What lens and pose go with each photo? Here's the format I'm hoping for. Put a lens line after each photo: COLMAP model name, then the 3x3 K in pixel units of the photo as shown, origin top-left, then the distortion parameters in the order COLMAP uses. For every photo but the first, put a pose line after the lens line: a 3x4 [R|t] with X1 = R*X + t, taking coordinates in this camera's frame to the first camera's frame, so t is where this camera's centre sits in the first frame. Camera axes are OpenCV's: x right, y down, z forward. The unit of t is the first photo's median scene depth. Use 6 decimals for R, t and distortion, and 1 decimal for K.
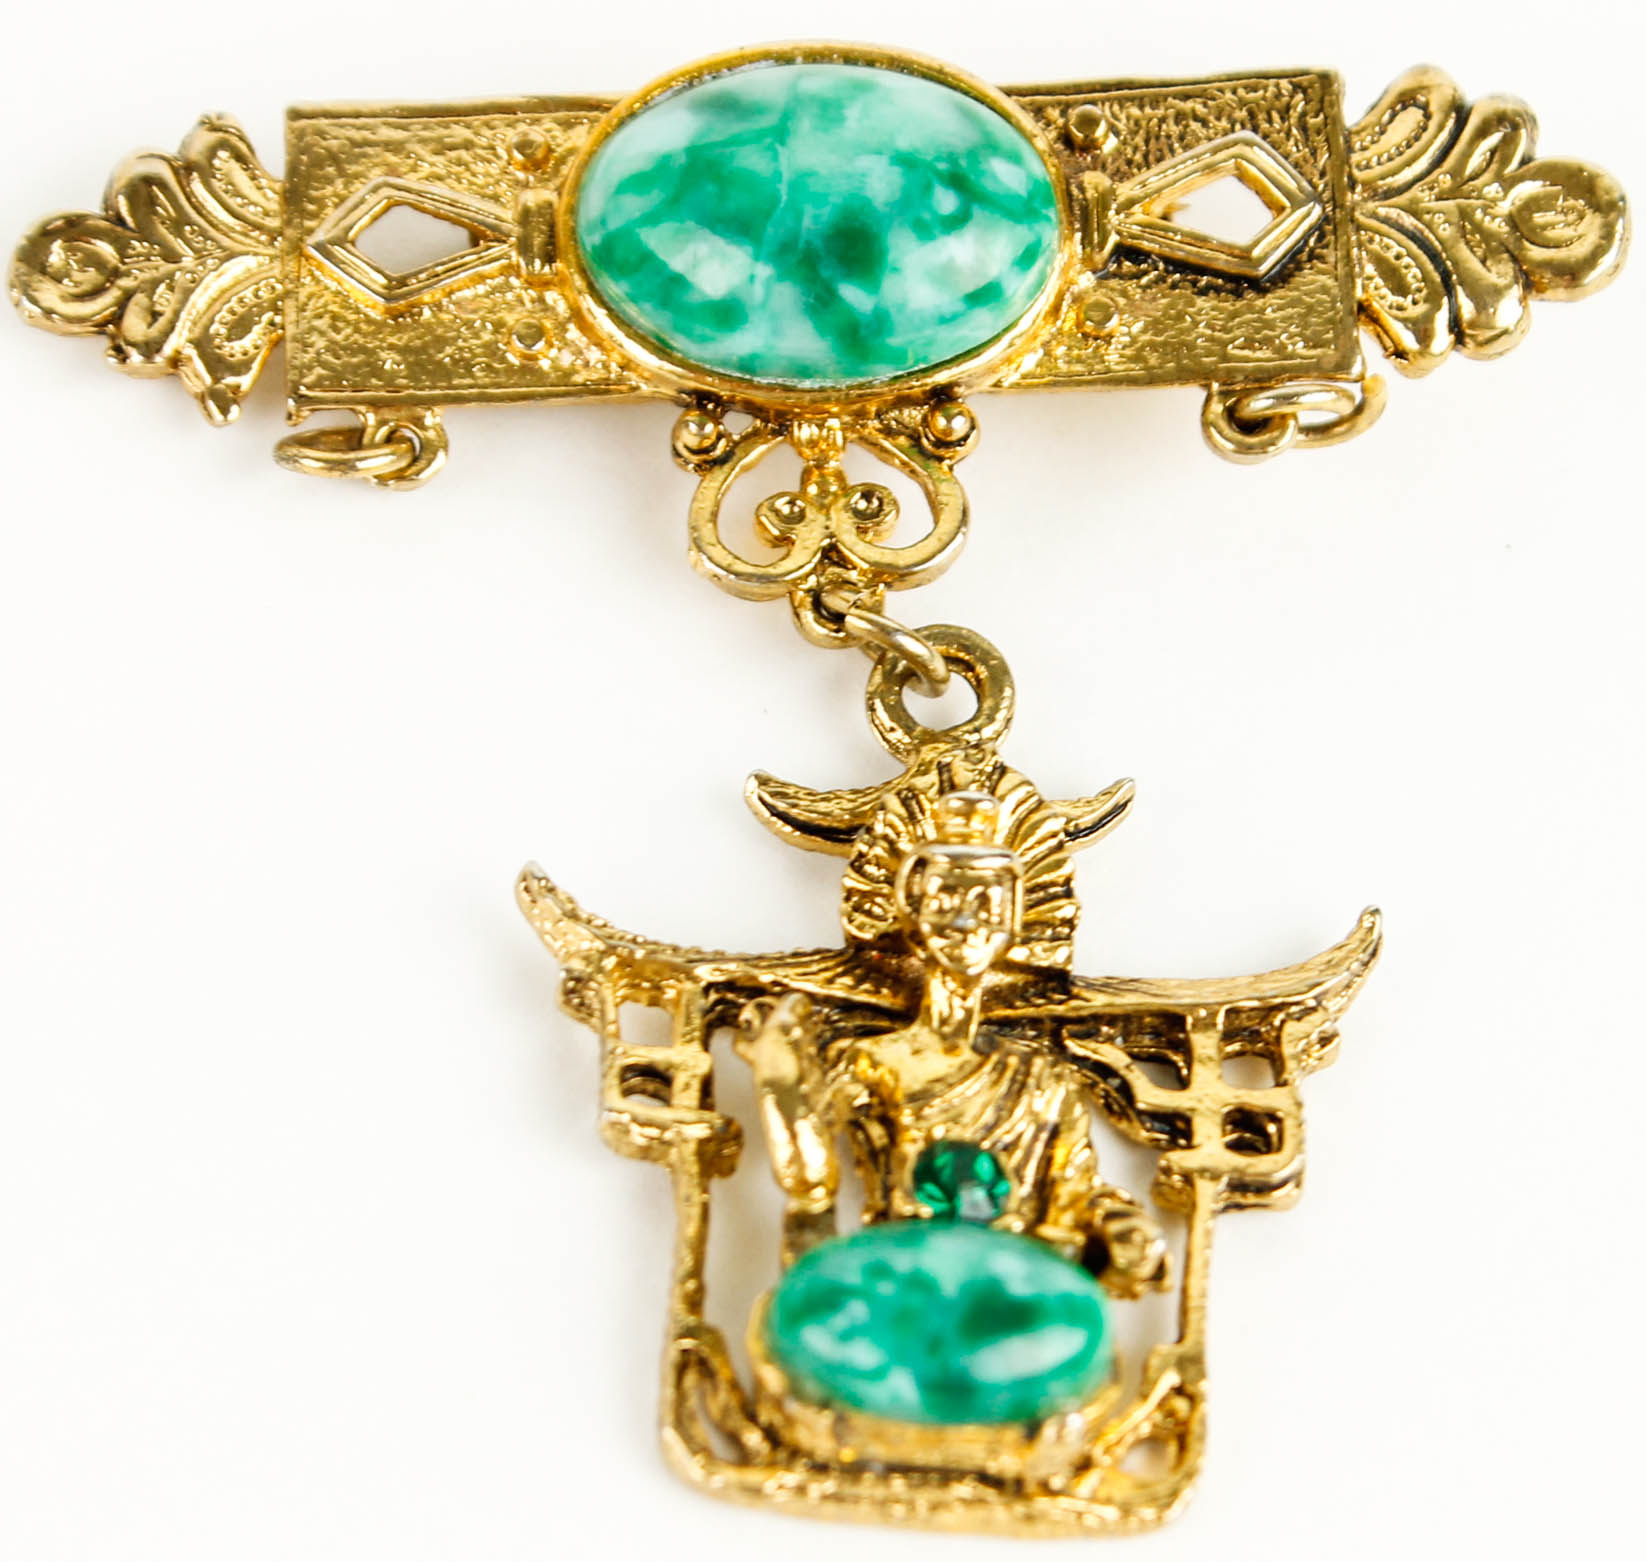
lens RADIAL K [[5858.4, 0, 823.0], [0, 5858.4, 781.0], [0, 0, 1]] dist [0.014733, 1.104734]
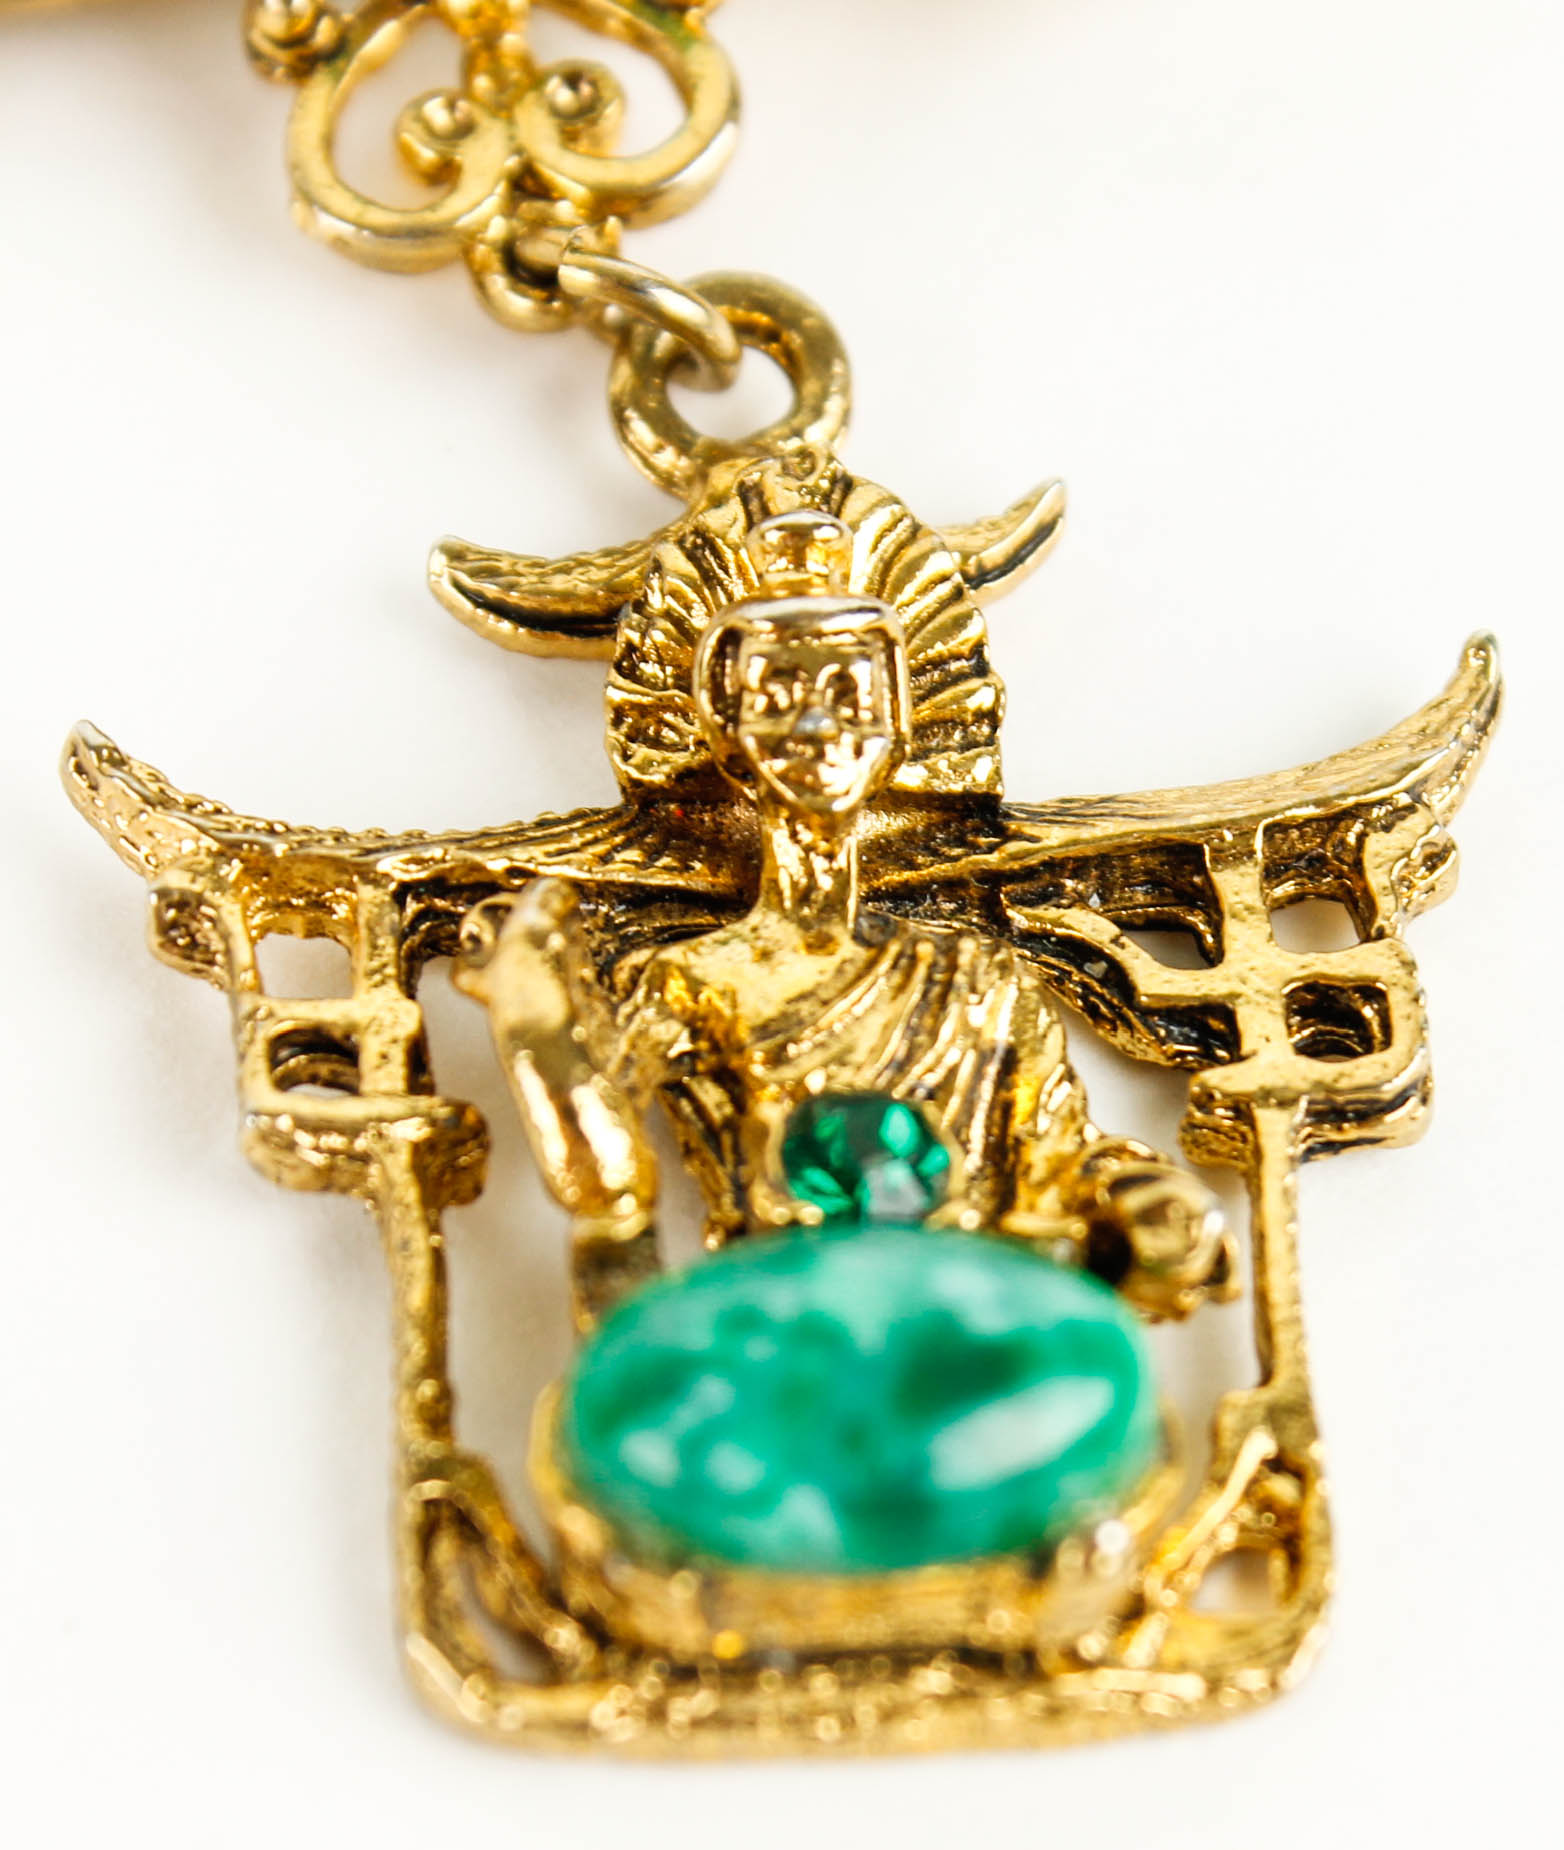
lens RADIAL K [[5912.6, 0, 782.0], [0, 5912.6, 925.0], [0, 0, 1]] dist [0.044218, -0.962051]
pose [[0.992165, -0.122934, 0.022251, 0.005113], [0.122967, 0.992411, -0.000135, 0.044693], [-0.022065, 0.002870, 0.999752, 0.411308]]
